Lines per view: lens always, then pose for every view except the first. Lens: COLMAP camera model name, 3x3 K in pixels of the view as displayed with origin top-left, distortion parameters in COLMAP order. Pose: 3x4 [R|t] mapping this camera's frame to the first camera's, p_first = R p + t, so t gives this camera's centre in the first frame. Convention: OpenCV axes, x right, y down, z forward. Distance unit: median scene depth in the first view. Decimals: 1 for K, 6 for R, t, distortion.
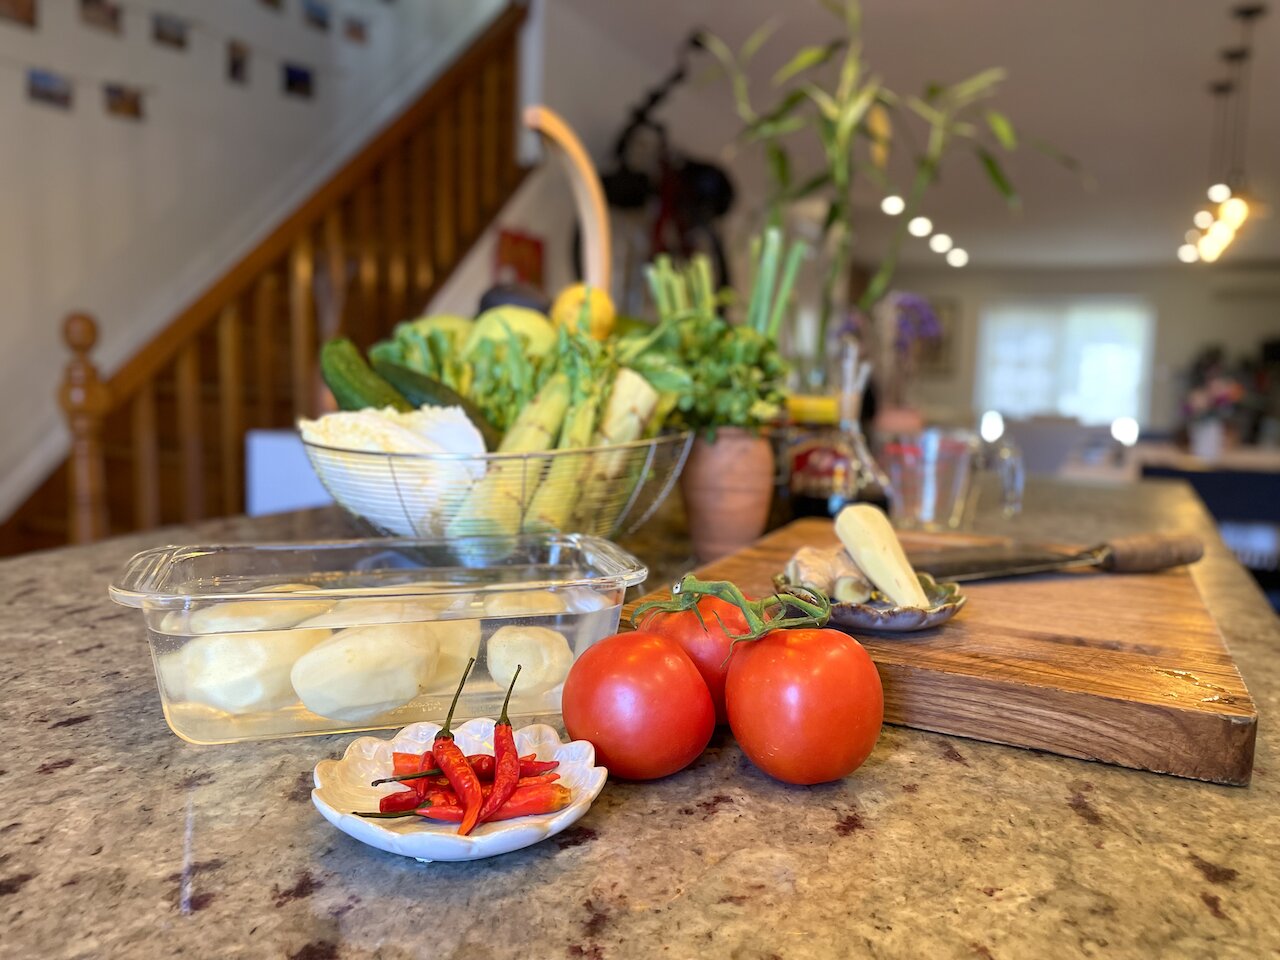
lens RADIAL K [[975.1, 0, 640.0], [0, 975.1, 480.0], [0, 0, 1]] dist [0.001180, 0.000269]
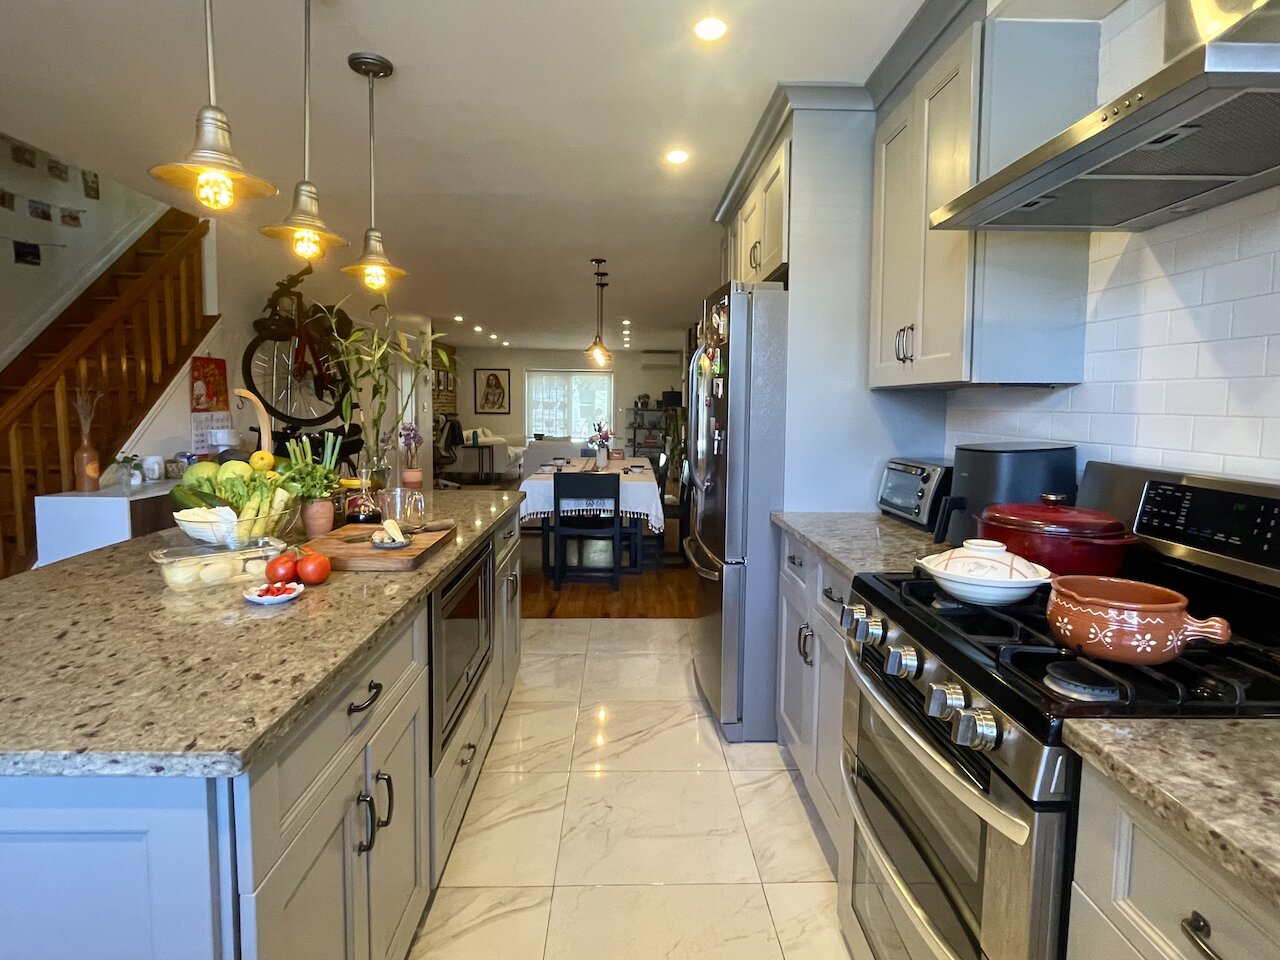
lens RADIAL K [[675.9, 0, 640.8], [0, 675.9, 445.2], [0, 0, 1]] dist [-0.001252, -0.001016]
pose [[0.892302, -0.048989, 0.448772, 0.059994], [0.068552, 0.997270, -0.027438, -0.105359], [-0.446203, 0.055247, 0.893225, -1.640605]]
